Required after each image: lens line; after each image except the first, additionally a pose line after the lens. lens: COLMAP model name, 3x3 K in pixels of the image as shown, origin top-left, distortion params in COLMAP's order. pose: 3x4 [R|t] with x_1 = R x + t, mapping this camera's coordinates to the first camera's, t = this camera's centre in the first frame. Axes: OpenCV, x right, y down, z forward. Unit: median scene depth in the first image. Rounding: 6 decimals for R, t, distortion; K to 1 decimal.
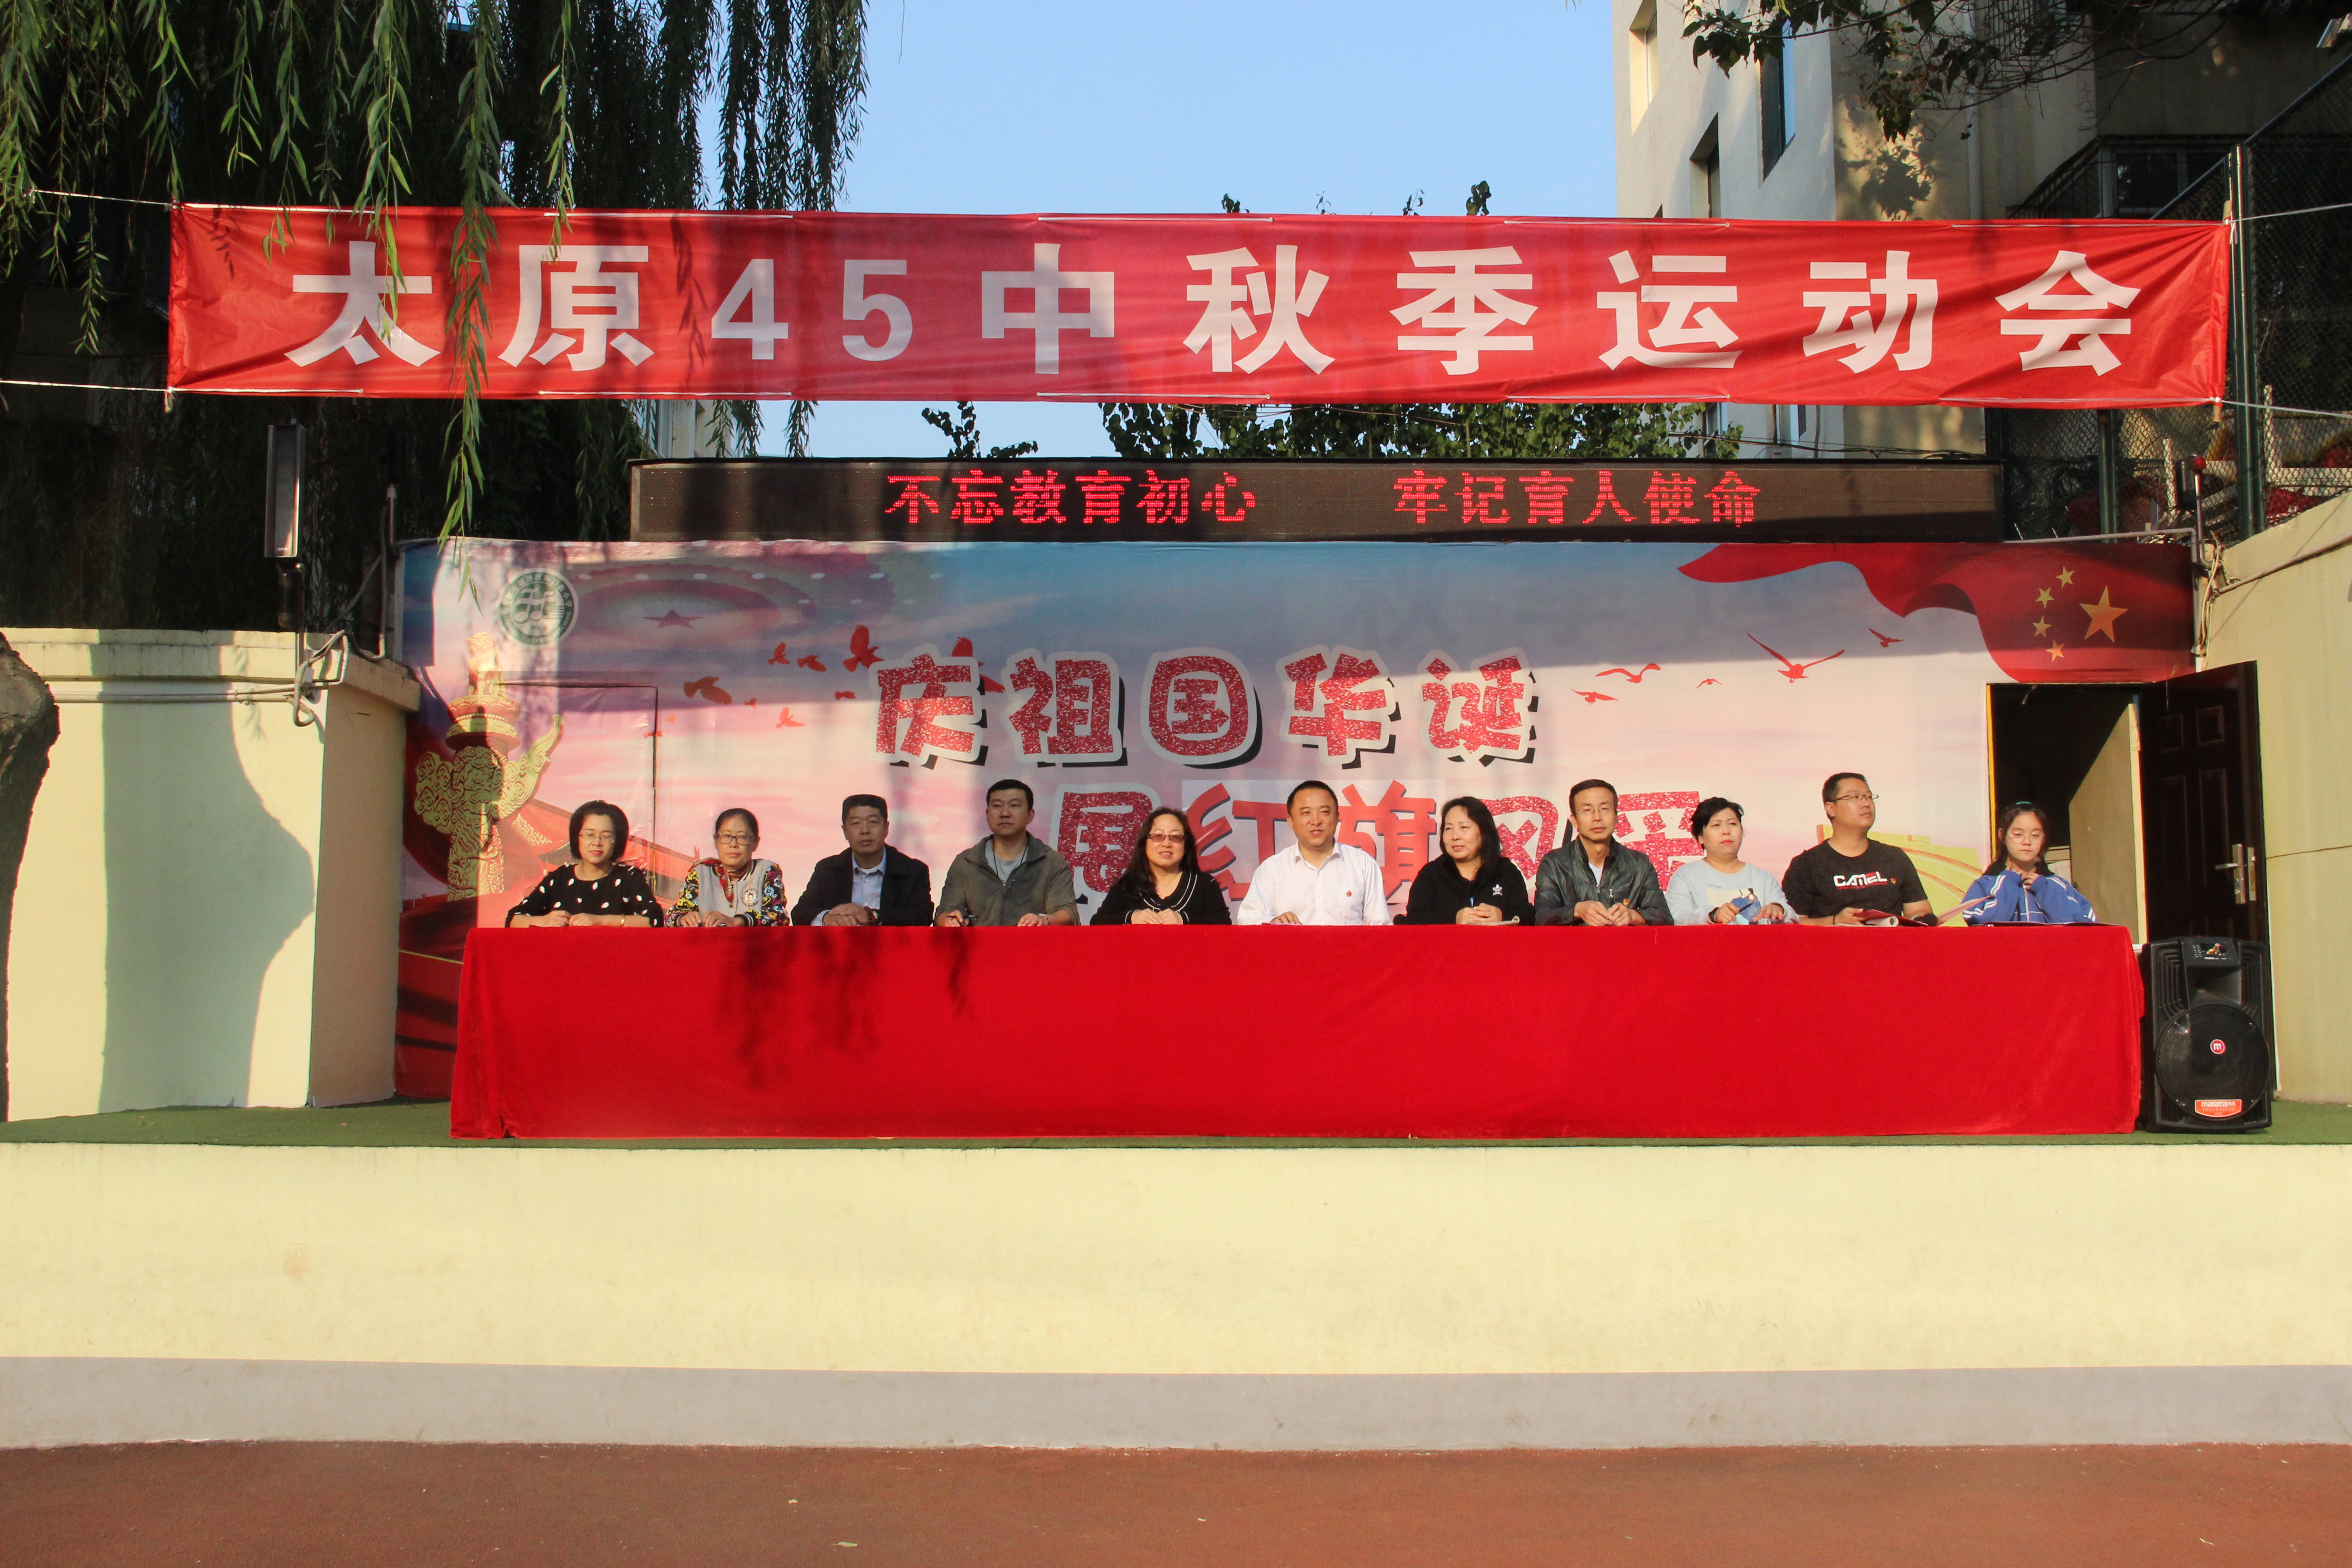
lens RADIAL K [[2460.4, 0, 1272.2], [0, 2460.4, 758.9], [0, 0, 1]] dist [0.011608, 0.000000]
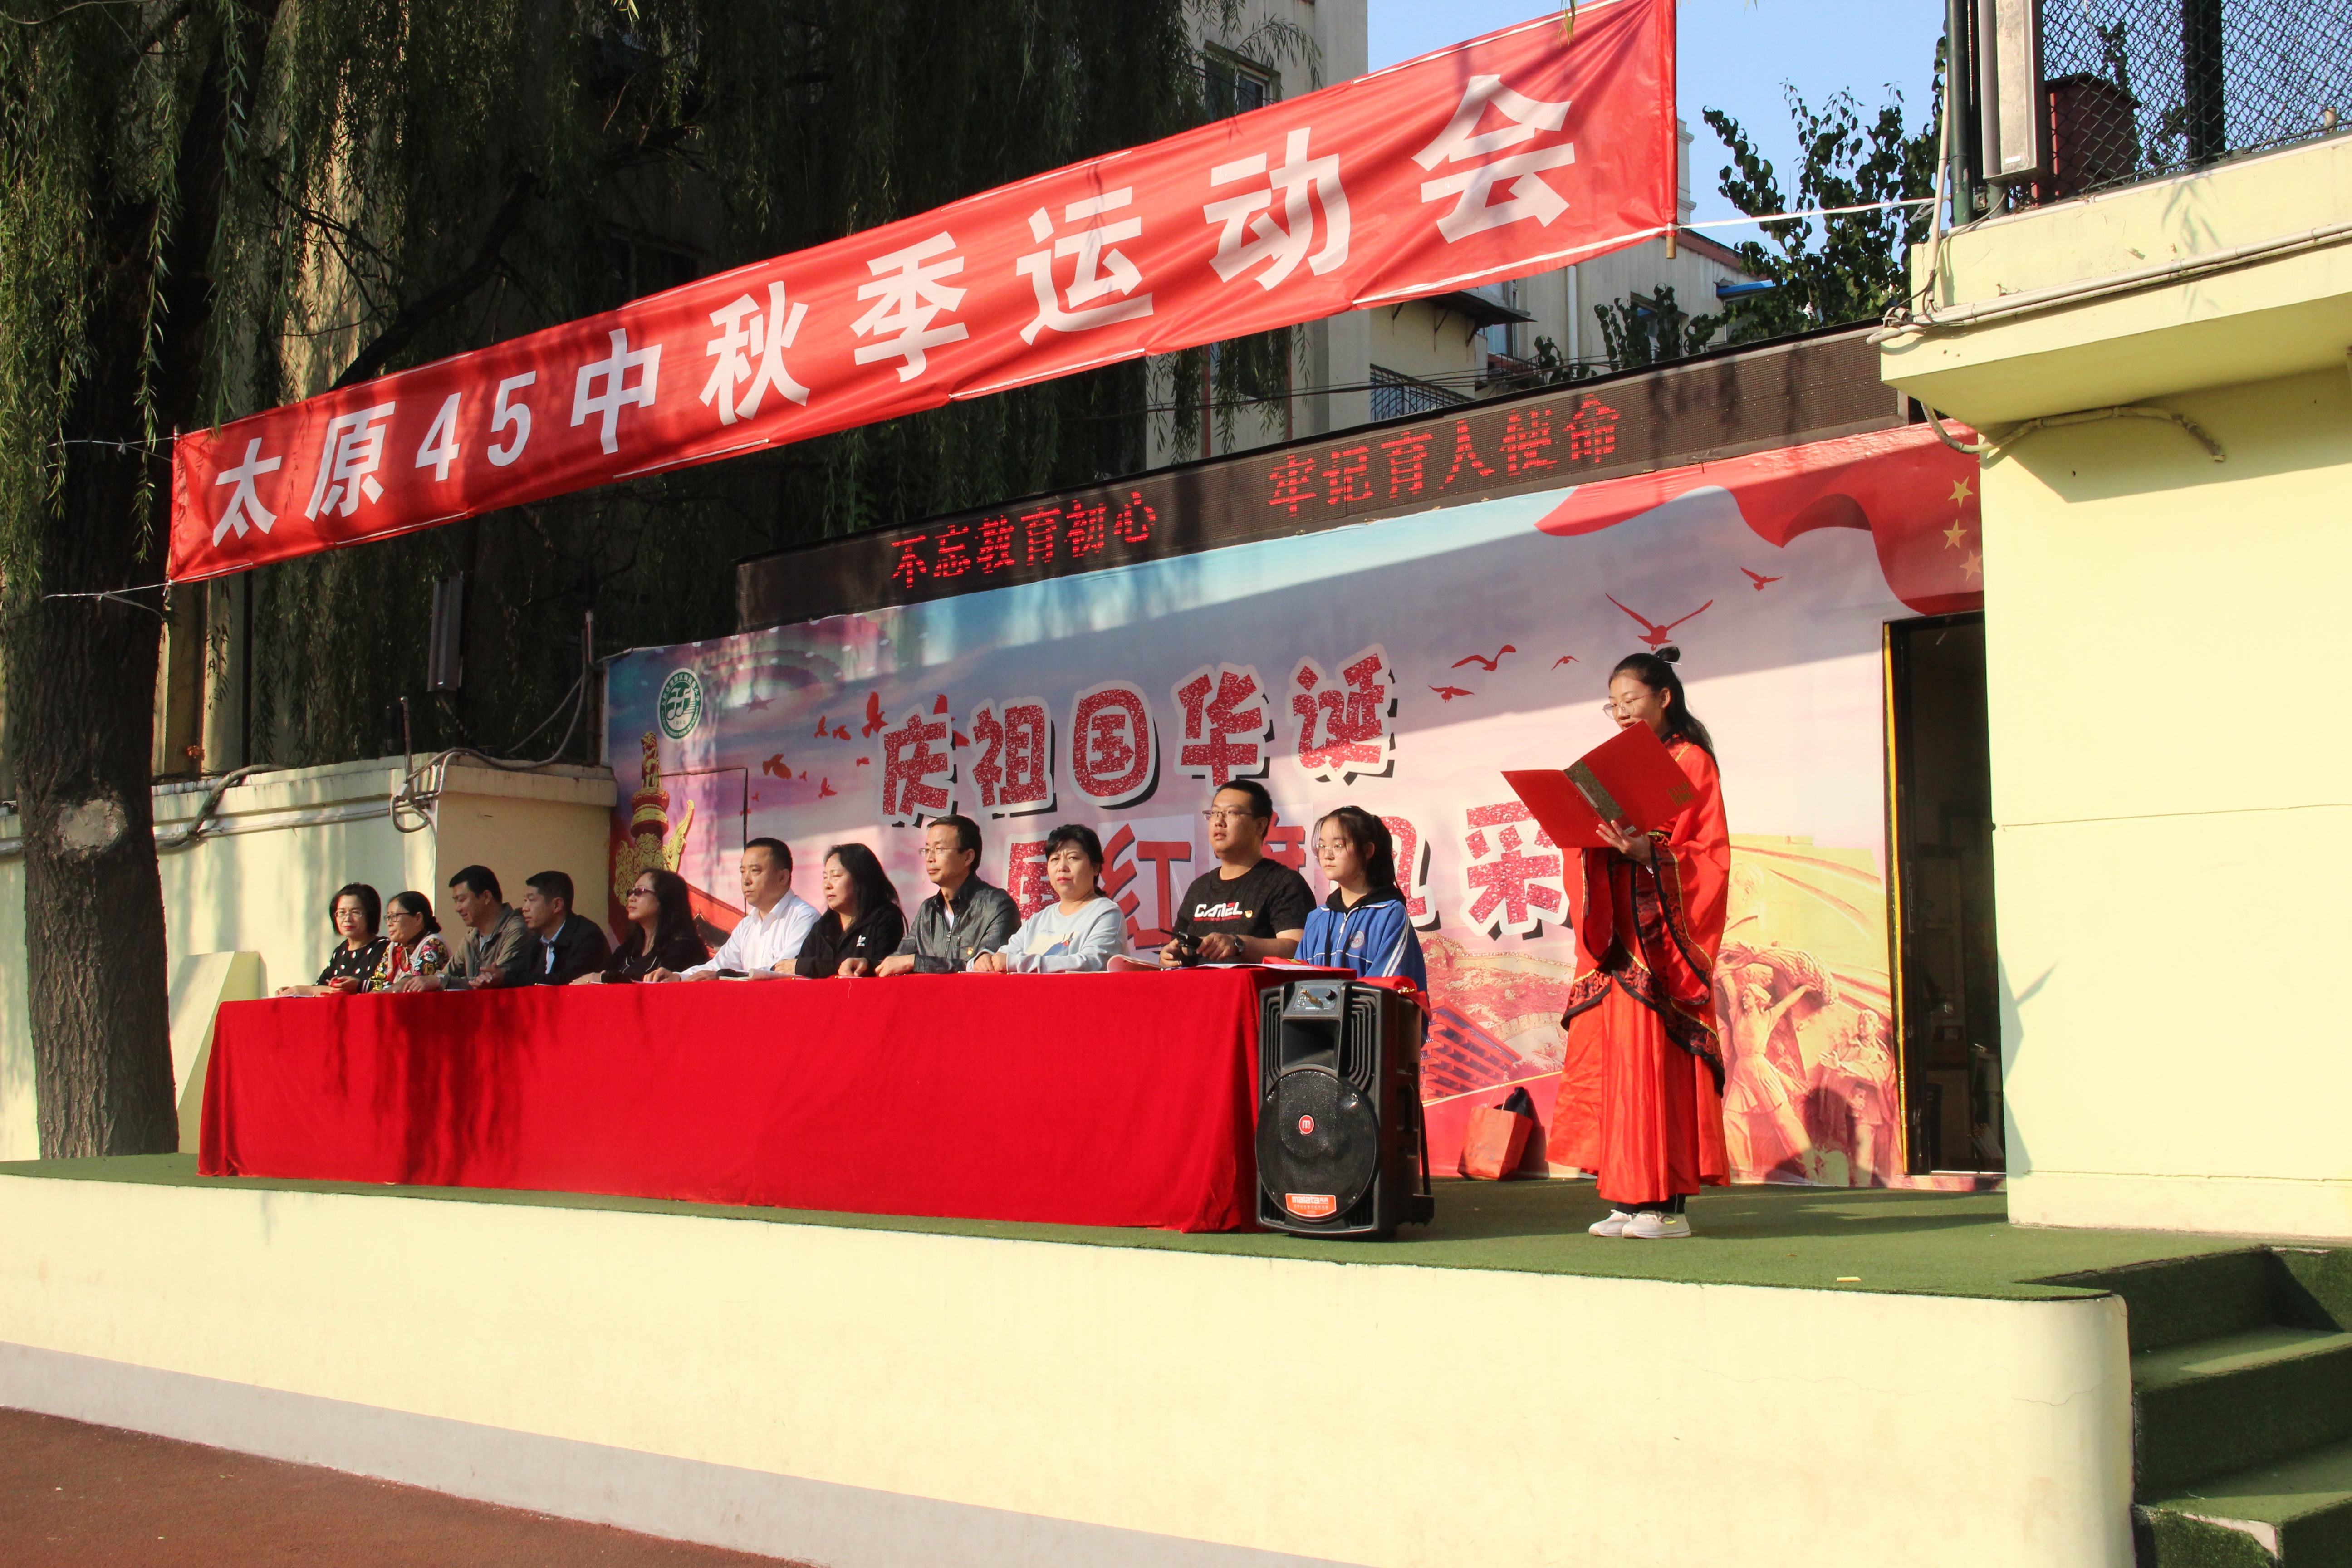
lens RADIAL K [[2725.7, 0, 1275.1], [0, 2725.7, 816.2], [0, 0, 1]] dist [-0.004788, 0.000000]
pose [[0.733141, -0.064413, -0.677020, 0.717071], [0.071807, 0.997272, -0.017123, 0.028465], [0.676275, -0.036061, 0.735766, 0.280567]]
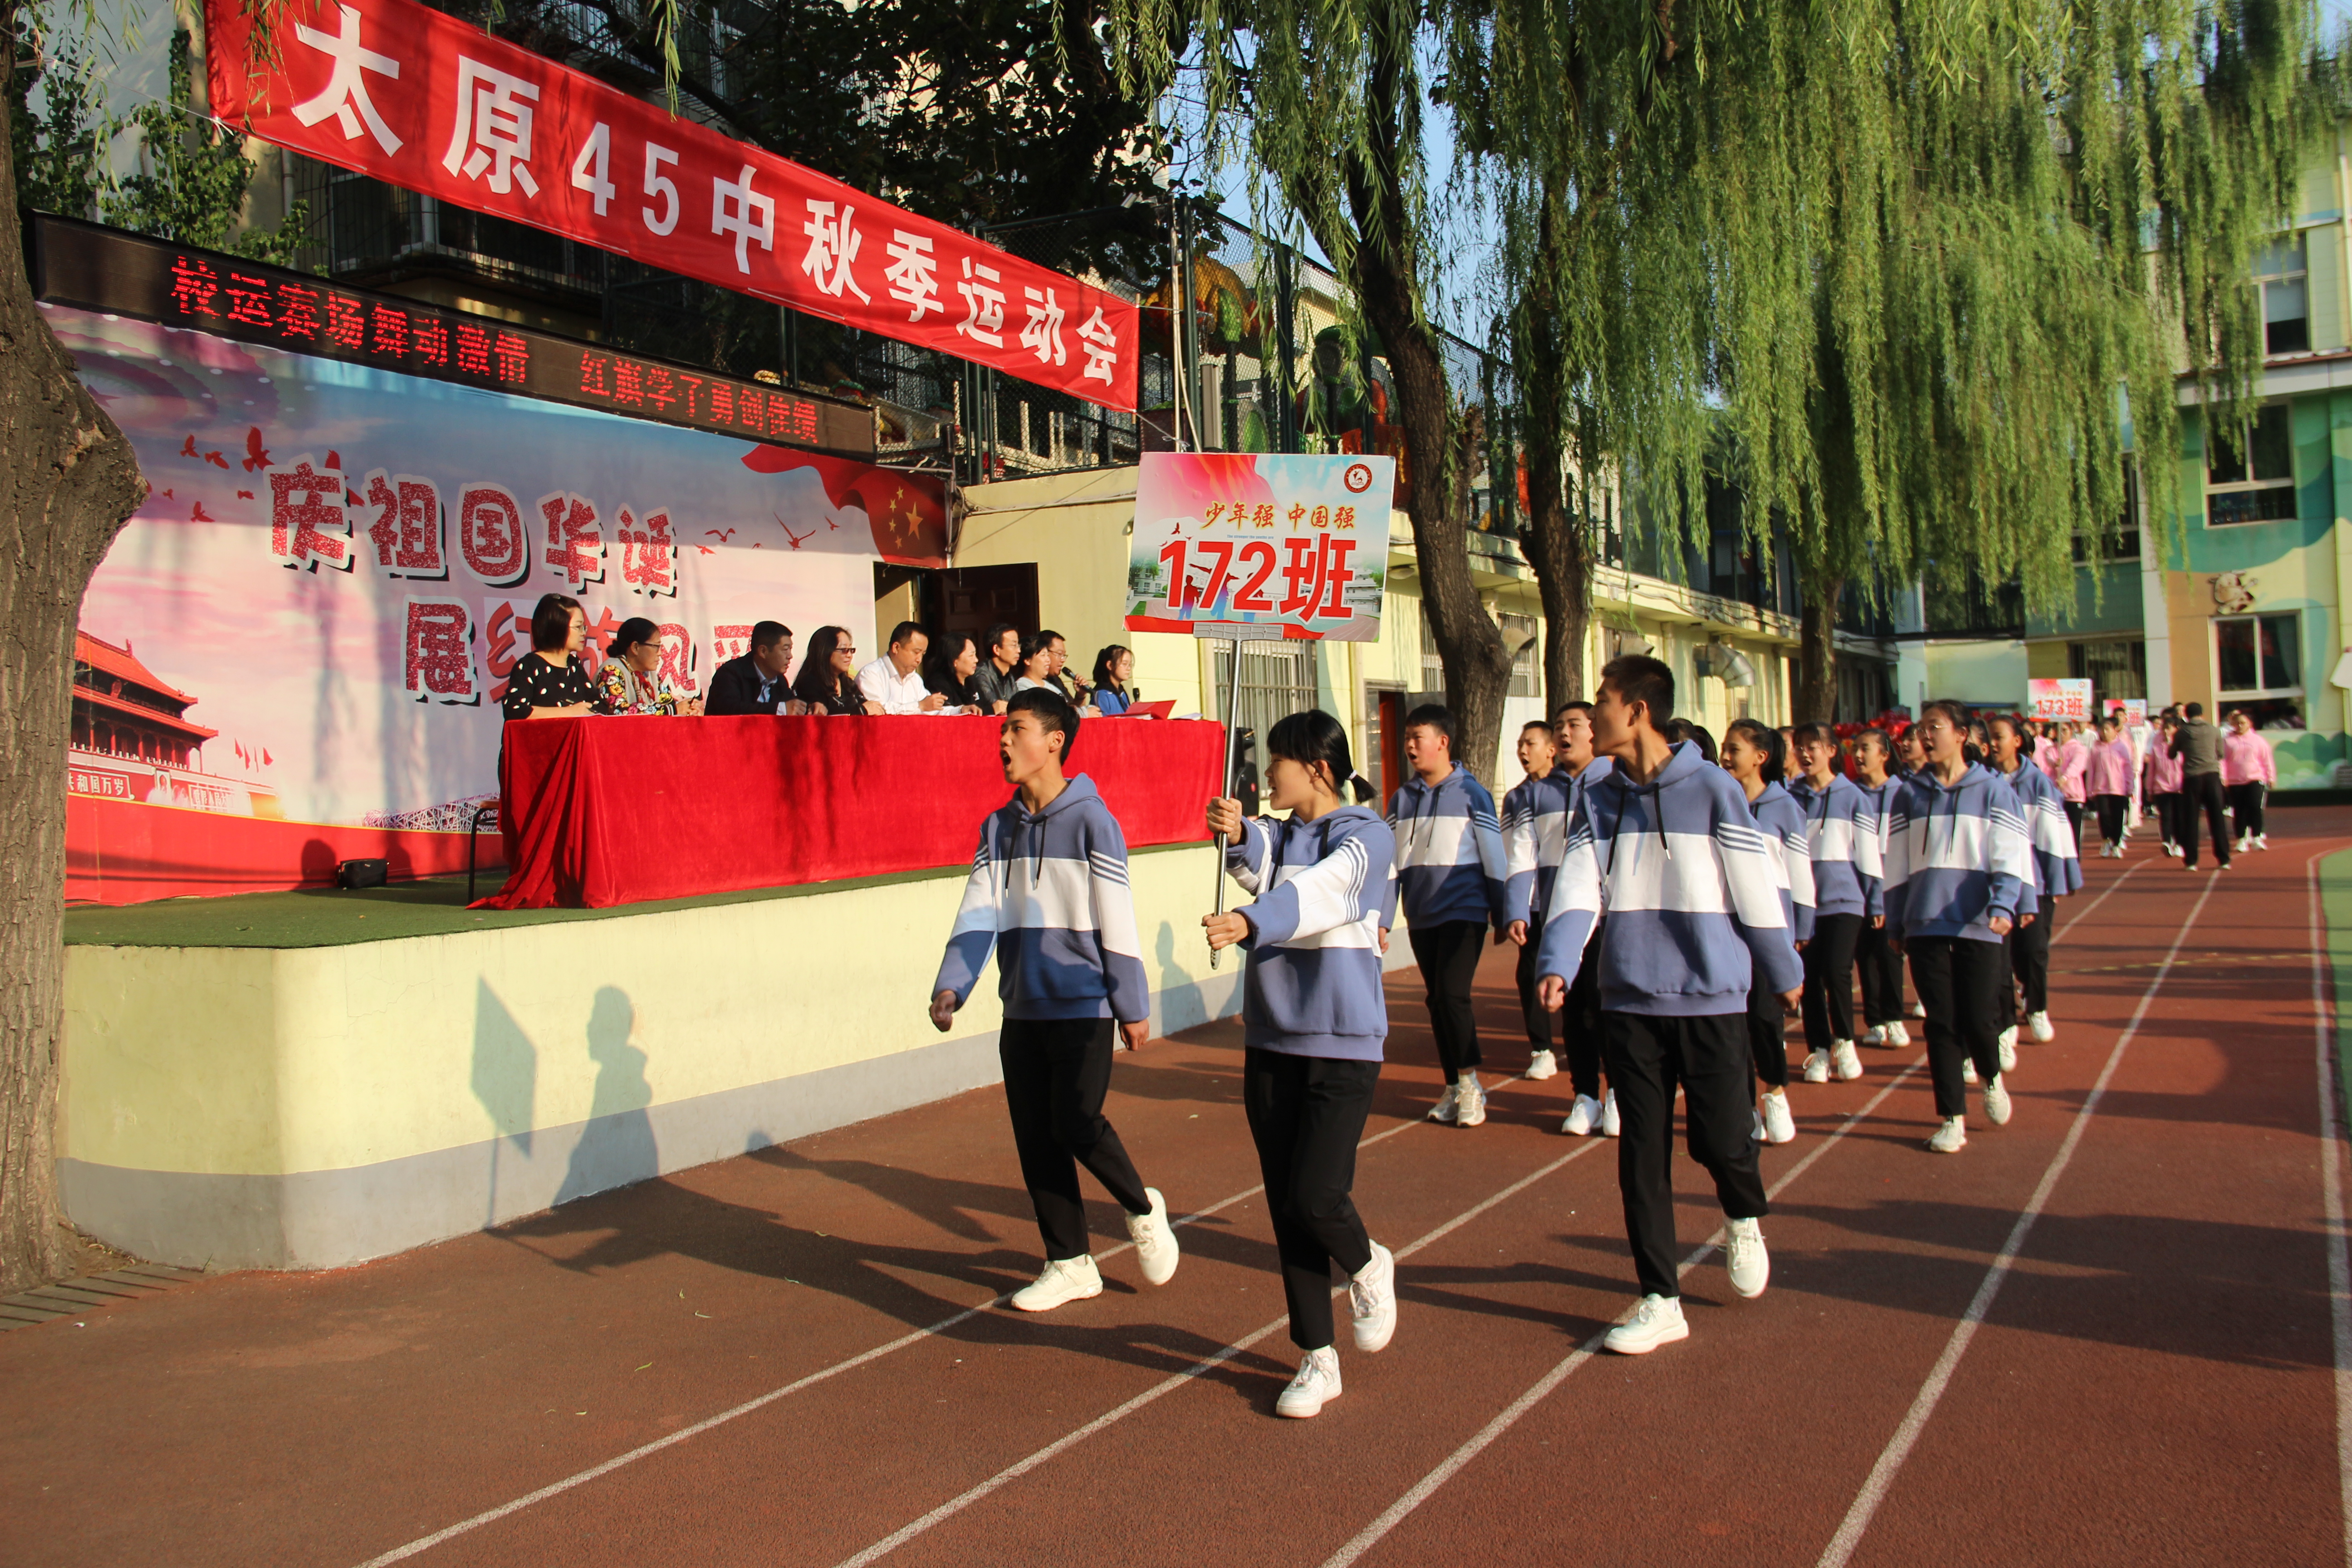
lens RADIAL K [[2151.8, 0, 1219.3], [0, 2151.8, 760.2], [0, 0, 1]] dist [-0.068306, 0.000000]
pose [[0.441439, -0.011514, 0.897217, -0.778696], [-0.054207, 0.997749, 0.039475, 0.026672], [-0.895652, -0.066061, 0.439821, 0.250138]]
